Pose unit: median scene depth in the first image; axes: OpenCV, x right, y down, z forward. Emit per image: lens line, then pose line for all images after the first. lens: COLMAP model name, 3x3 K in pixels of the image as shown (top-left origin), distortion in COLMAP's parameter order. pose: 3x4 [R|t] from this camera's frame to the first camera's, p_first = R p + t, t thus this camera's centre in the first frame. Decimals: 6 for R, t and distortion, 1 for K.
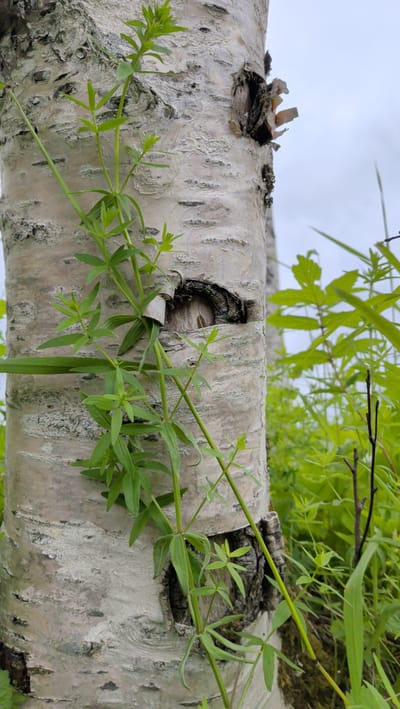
lens RADIAL K [[532.7, 0, 200.0], [0, 532.7, 354.5], [0, 0, 1]] dist [0.010458, -0.096394]
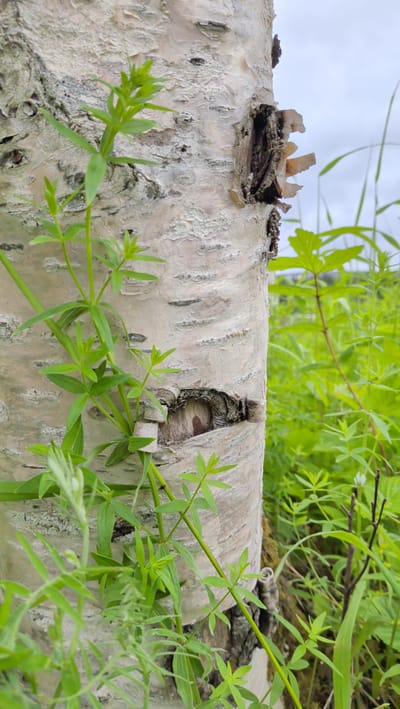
lens RADIAL K [[532.7, 0, 200.0], [0, 532.7, 354.5], [0, 0, 1]] dist [0.010458, -0.096394]
pose [[0.999025, -0.023998, 0.037060, -0.023629], [0.011955, 0.955062, 0.296166, -0.446043], [-0.042502, -0.295435, 0.954417, 0.183814]]
